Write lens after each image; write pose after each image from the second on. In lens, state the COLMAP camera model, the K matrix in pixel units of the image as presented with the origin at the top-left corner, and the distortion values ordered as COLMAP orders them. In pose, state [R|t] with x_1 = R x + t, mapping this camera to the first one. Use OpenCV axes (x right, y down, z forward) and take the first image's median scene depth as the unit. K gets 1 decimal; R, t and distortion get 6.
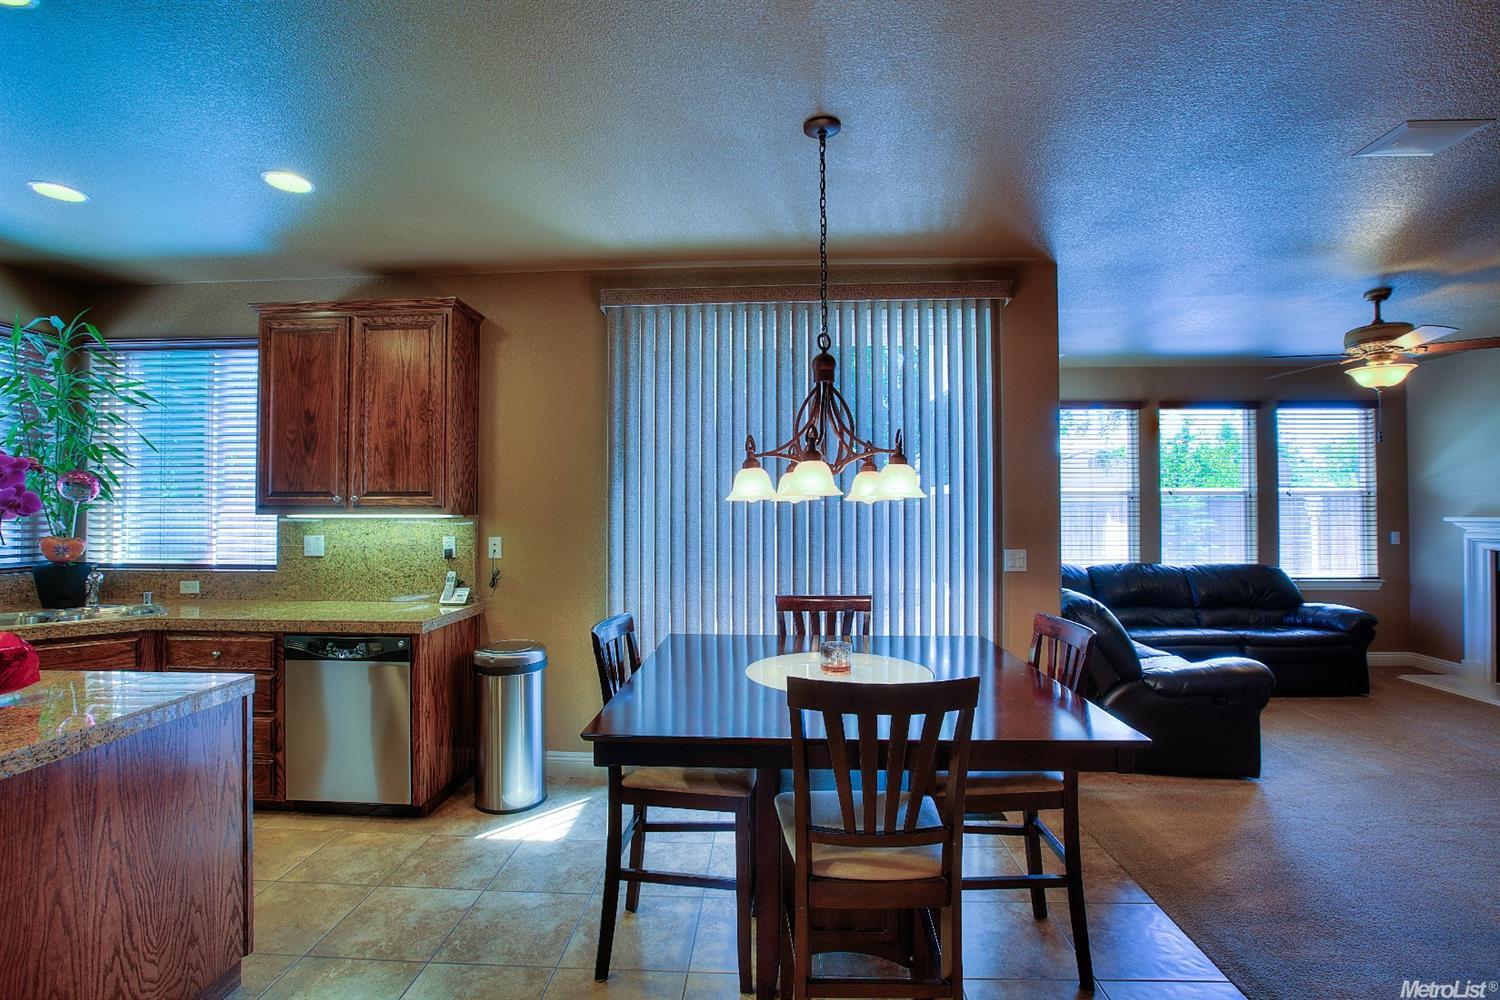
lens RADIAL K [[689.1, 0, 732.8], [0, 689.1, 501.6], [0, 0, 1]] dist [-0.043947, 0.012022]
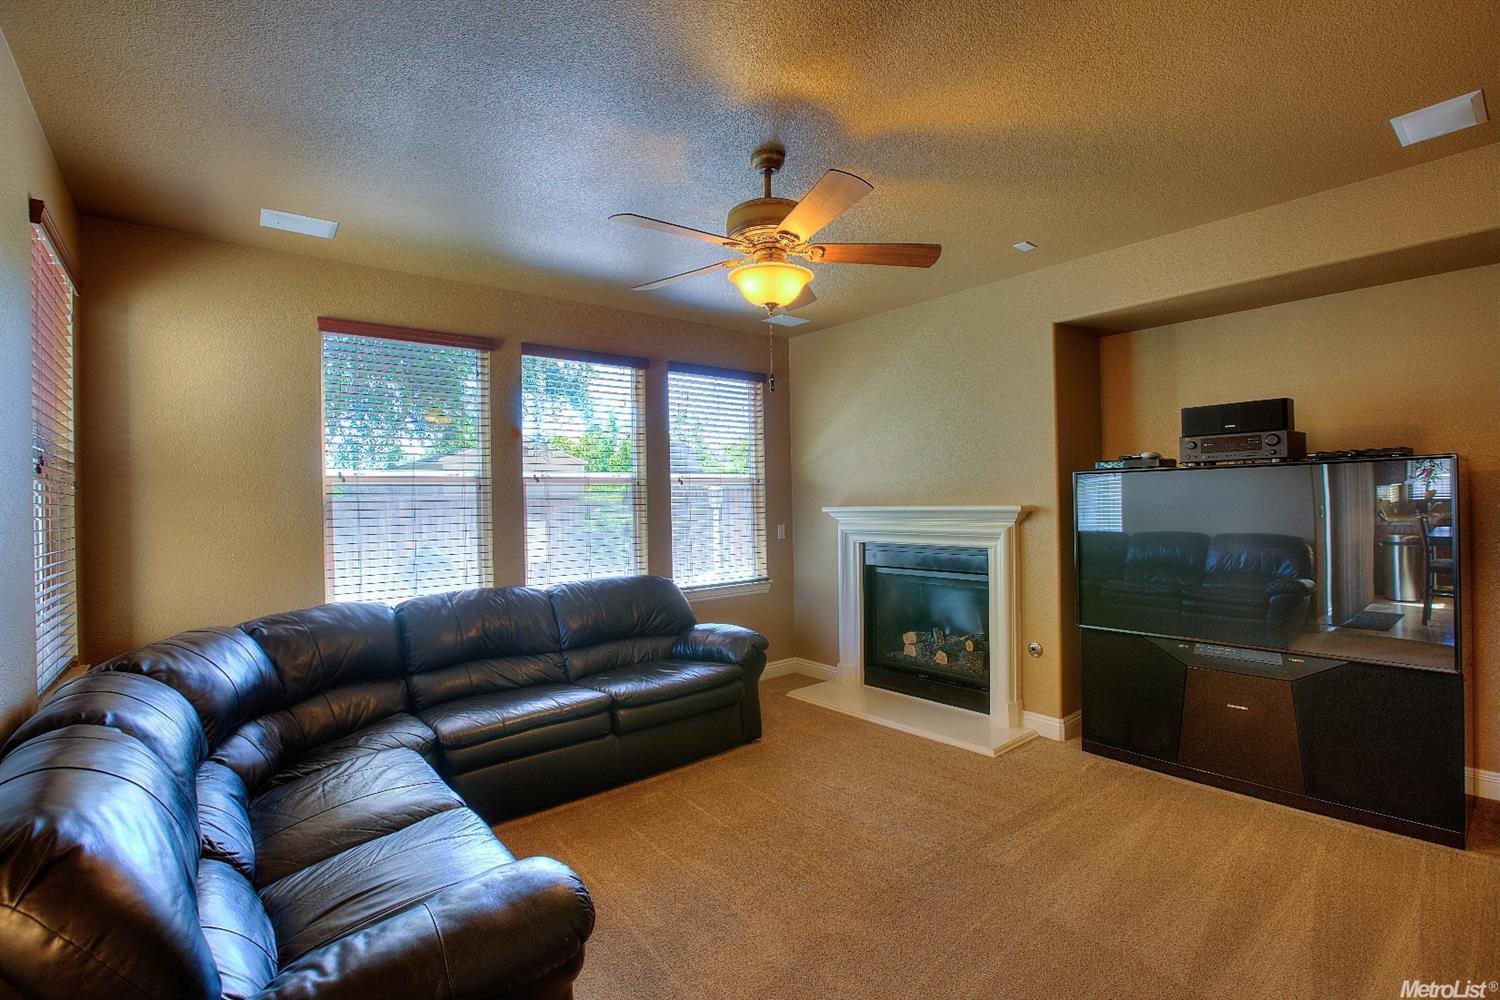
lens RADIAL K [[689.1, 0, 752.4], [0, 689.1, 499.4], [0, 0, 1]] dist [-0.043947, 0.012022]
pose [[0.729509, -0.011866, 0.683868, 0.358125], [0.008939, 0.999930, 0.007815, 0.004335], [-0.683913, 0.000412, 0.729564, 0.377850]]
